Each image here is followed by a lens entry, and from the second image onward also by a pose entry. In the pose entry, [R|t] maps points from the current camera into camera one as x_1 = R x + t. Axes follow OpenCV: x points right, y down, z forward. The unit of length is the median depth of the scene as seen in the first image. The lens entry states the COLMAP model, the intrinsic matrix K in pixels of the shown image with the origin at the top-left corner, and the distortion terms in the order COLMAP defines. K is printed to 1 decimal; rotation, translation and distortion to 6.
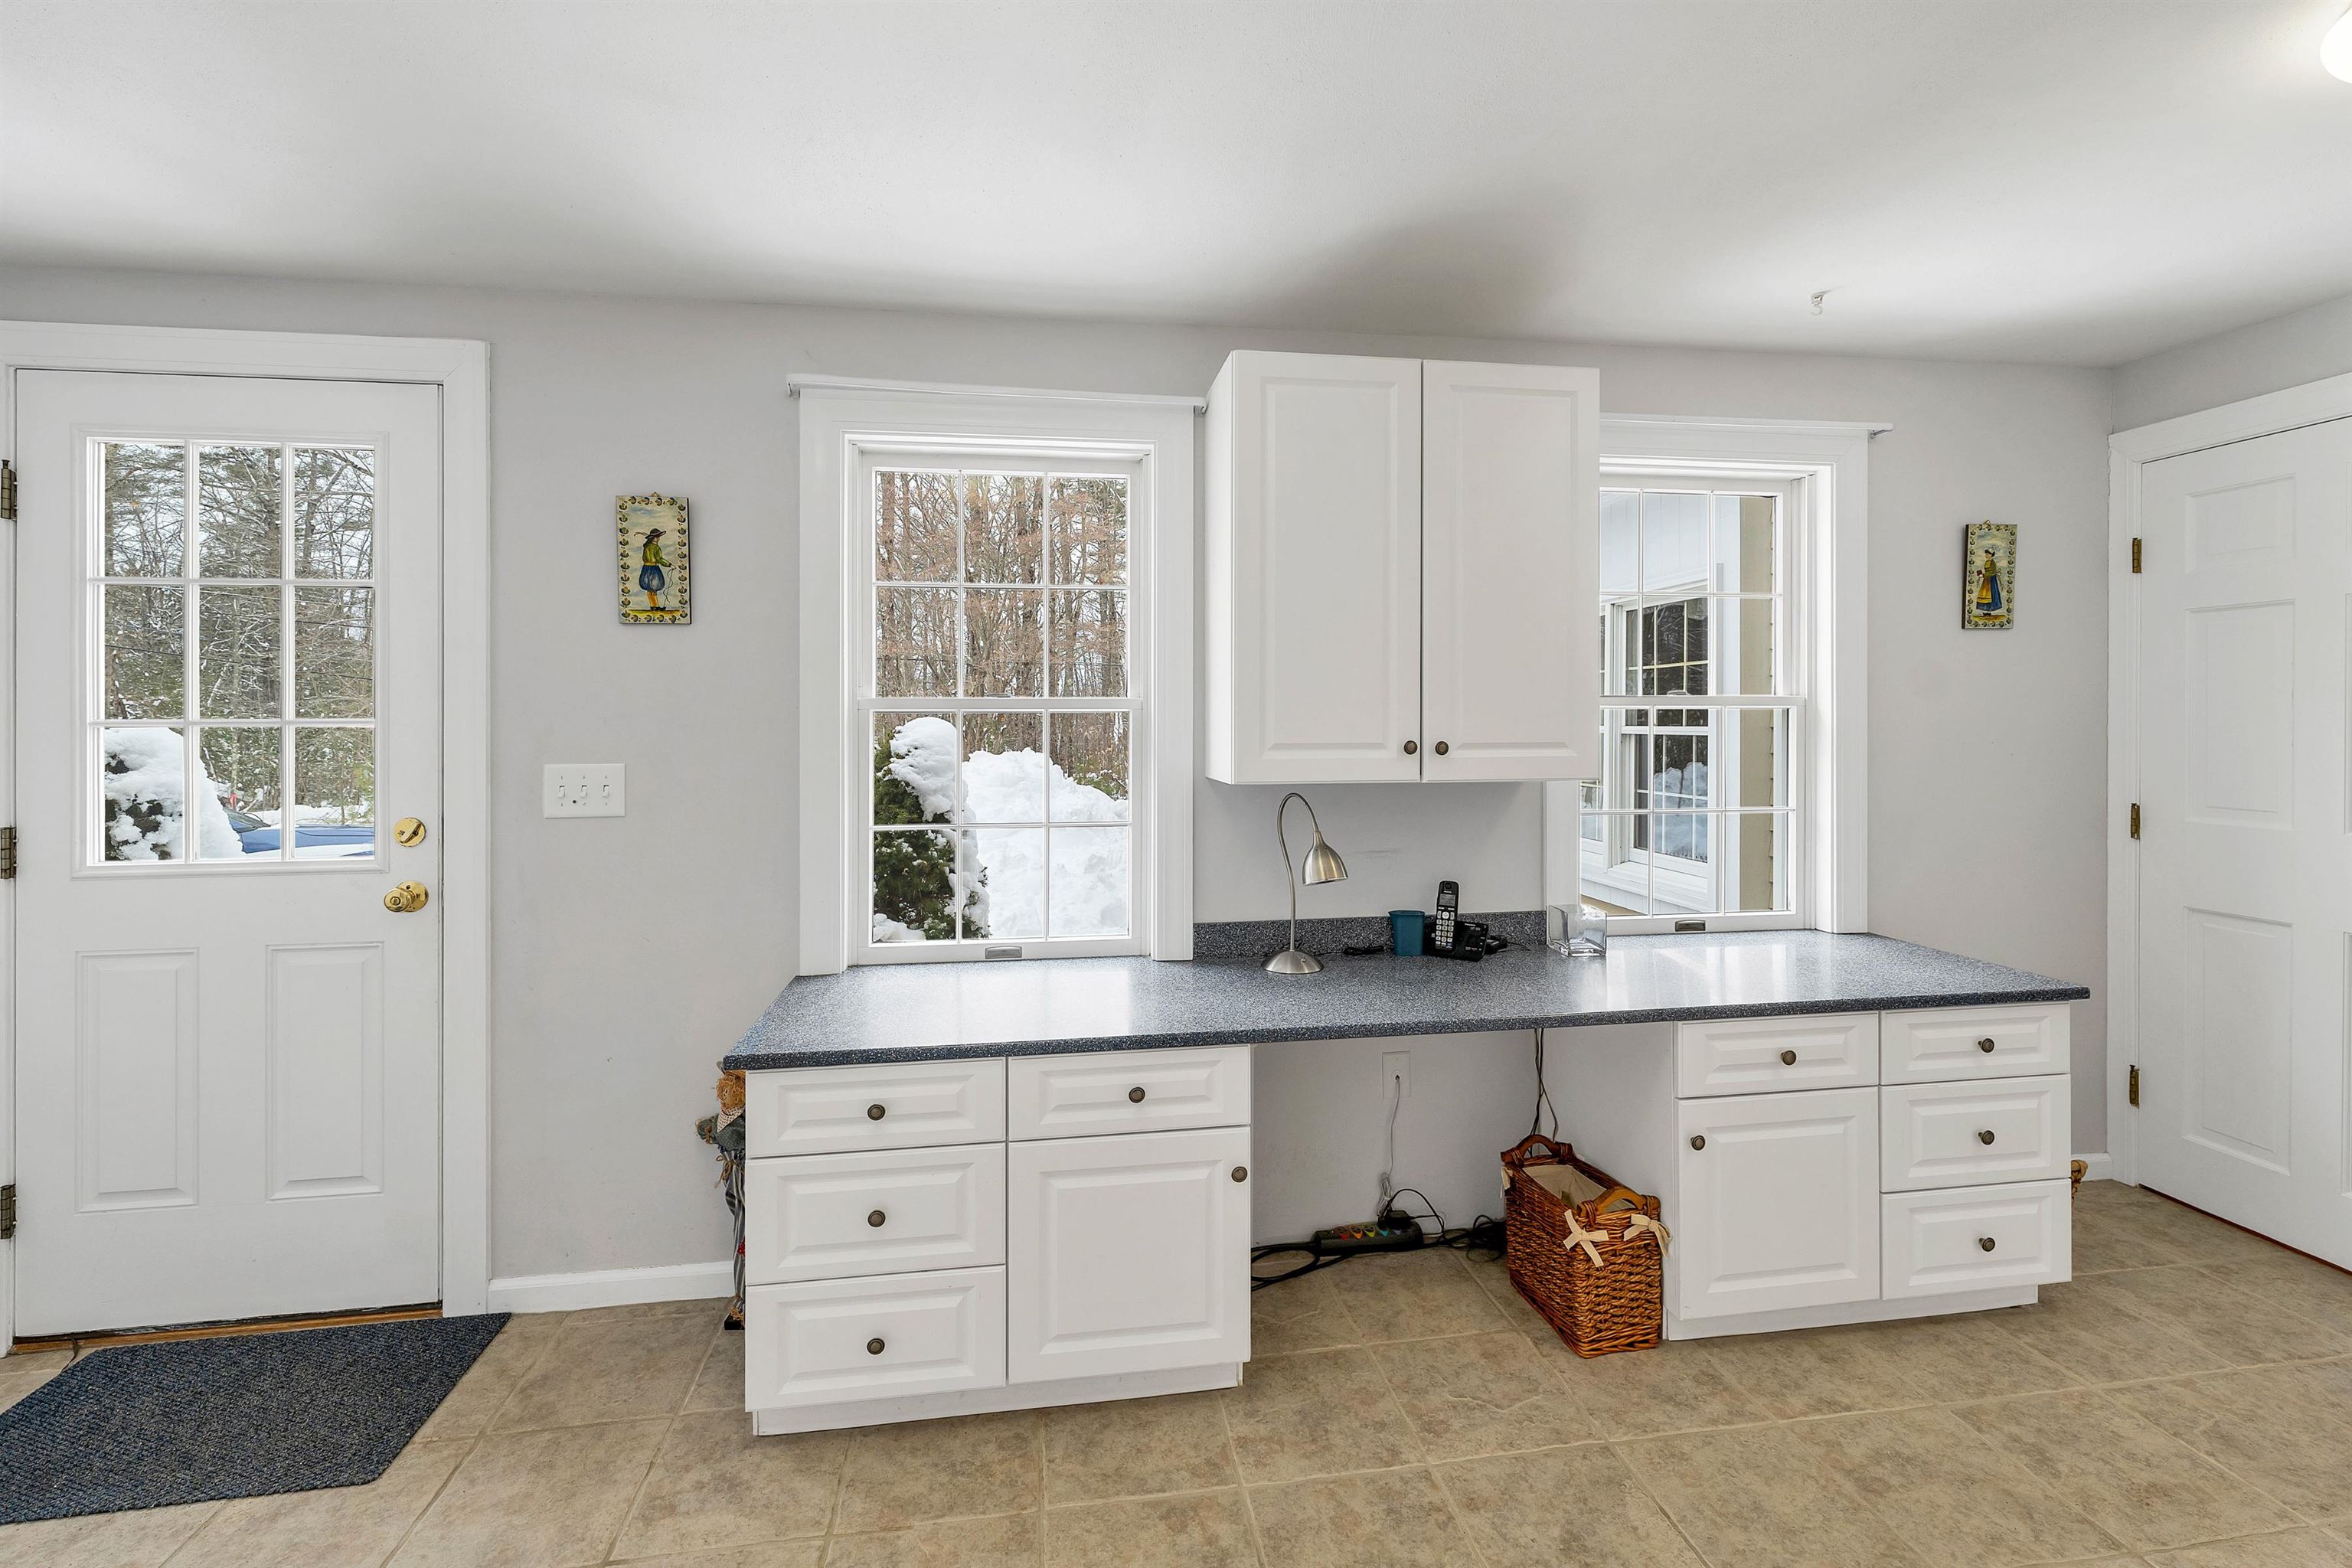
lens RADIAL K [[1001.6, 0, 1172.0], [0, 1001.6, 729.2], [0, 0, 1]] dist [0.000407, -0.000308]
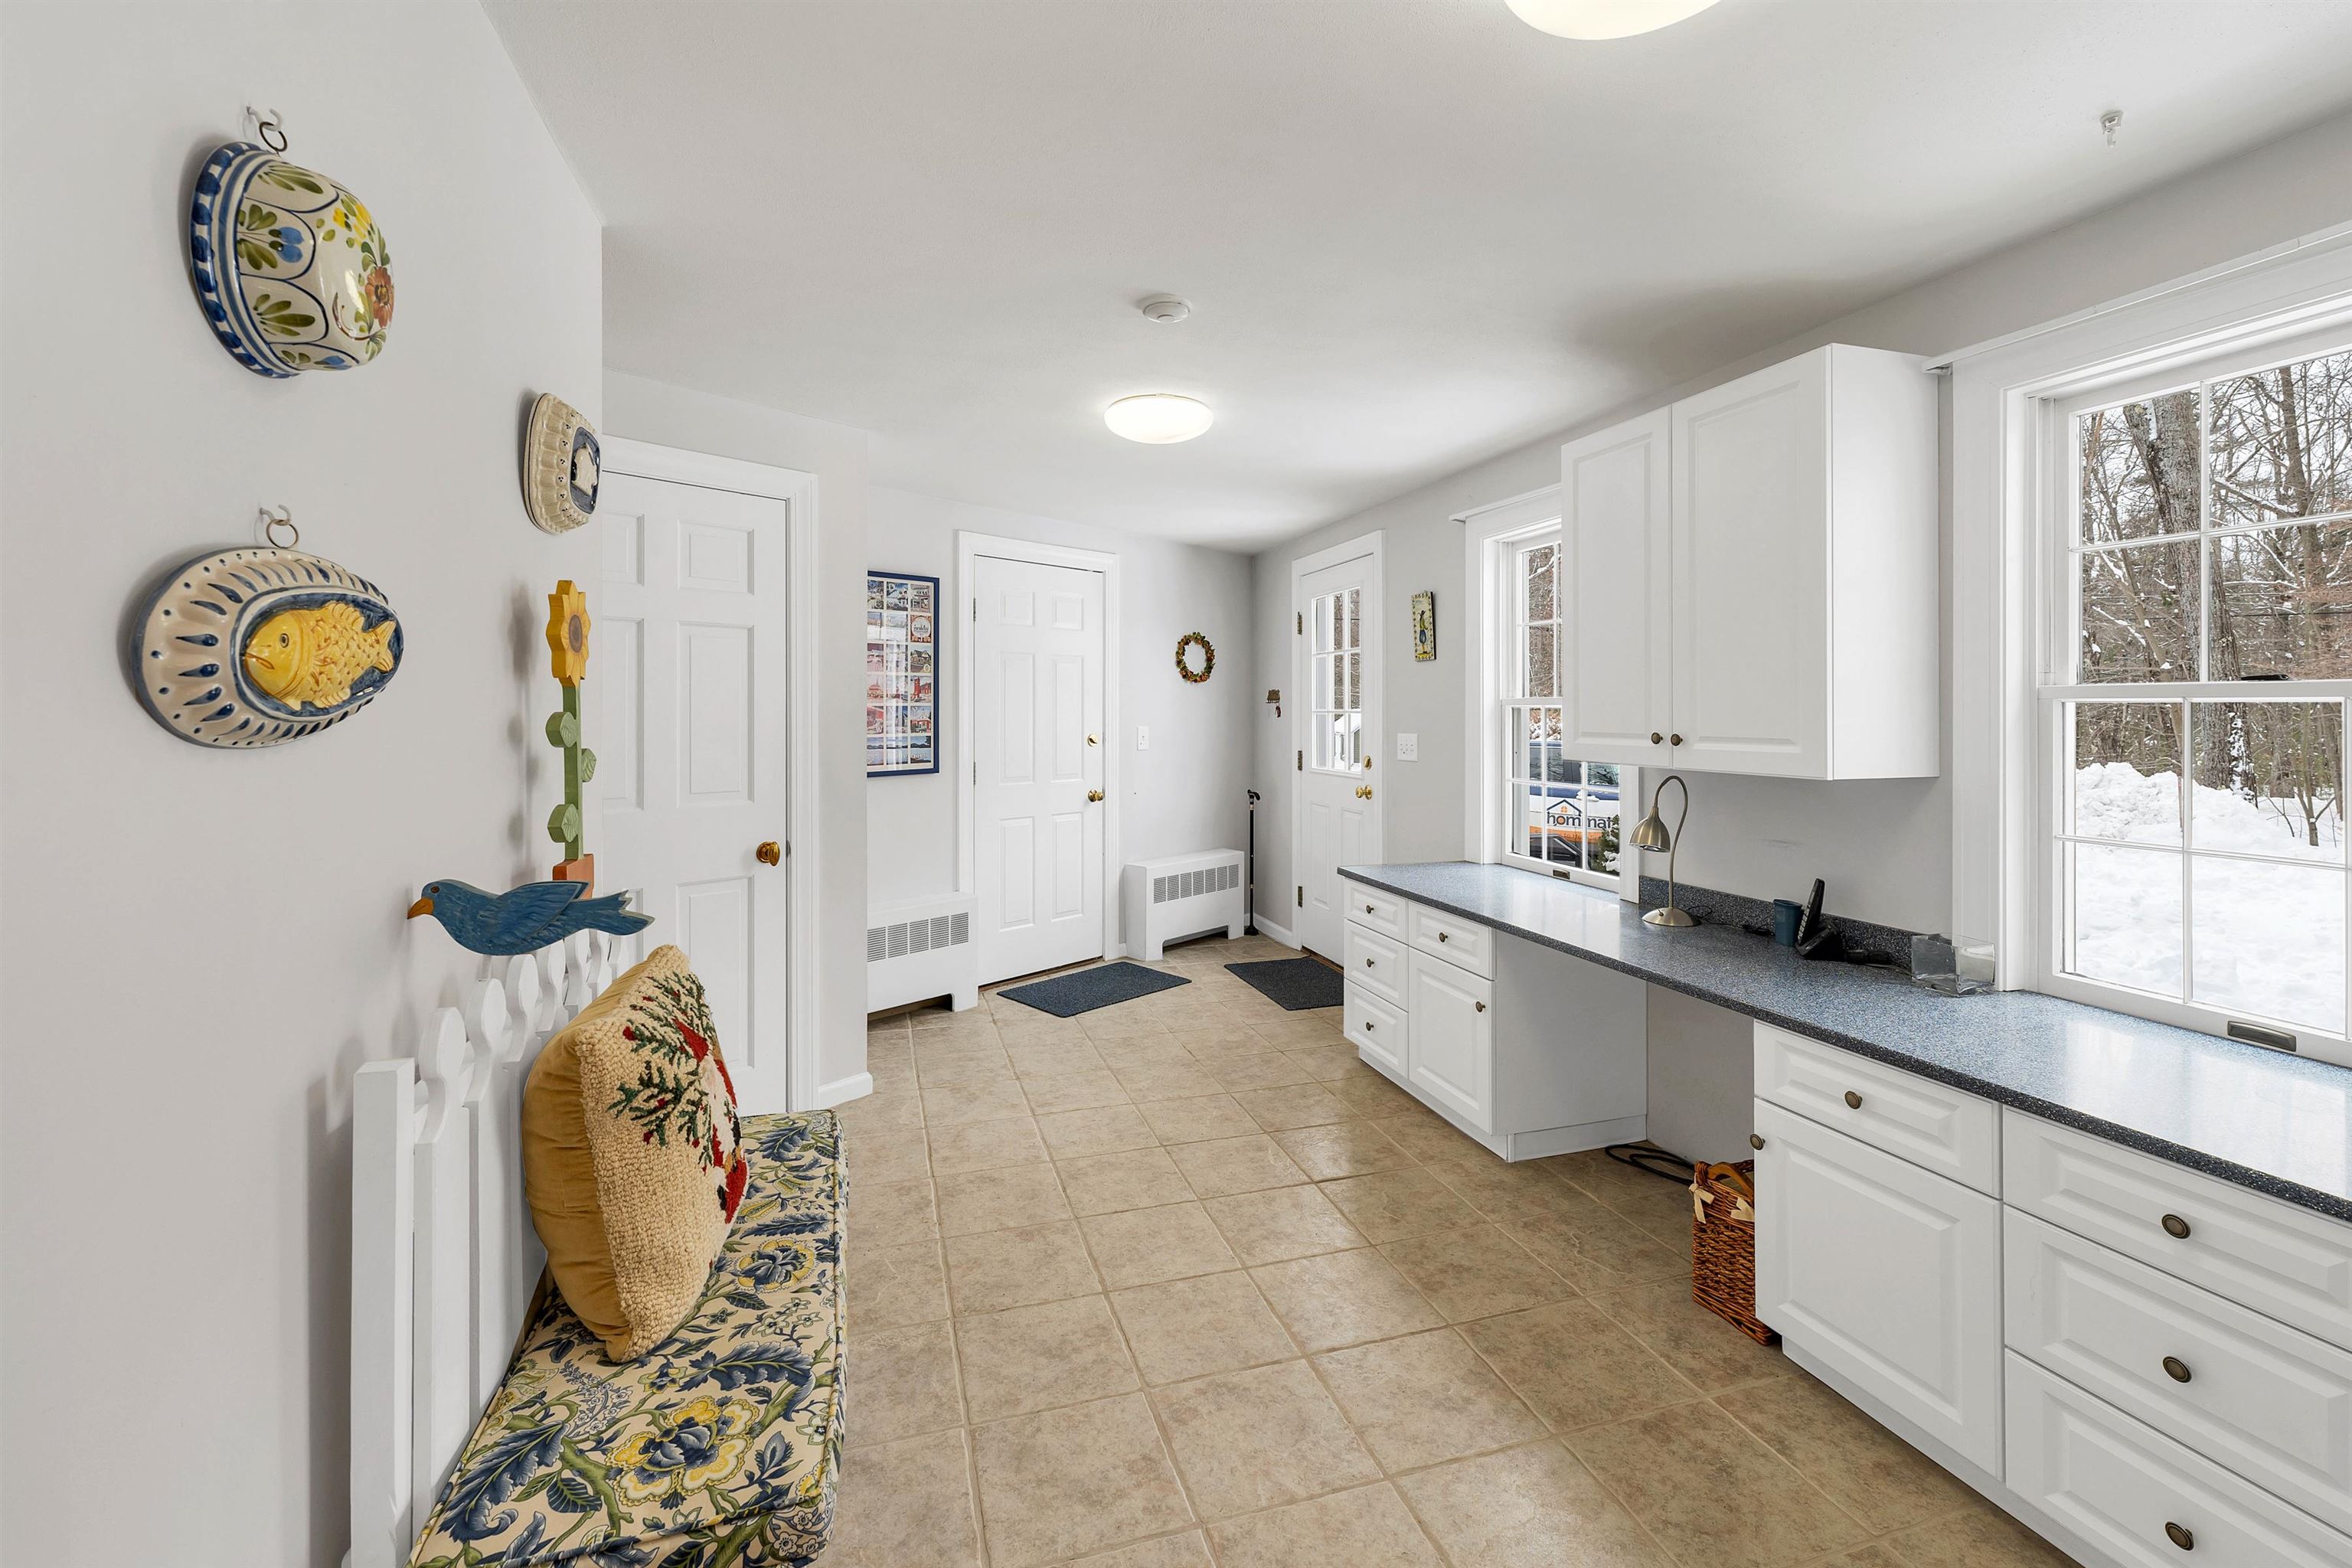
lens RADIAL K [[1001.6, 0, 1172.0], [0, 1001.6, 729.2], [0, 0, 1]] dist [0.000407, -0.000308]
pose [[0.150775, 0.022709, -0.988307, 1.289428], [-0.003838, 0.999742, 0.022387, -0.016751], [0.988561, 0.000418, 0.150824, 0.250257]]
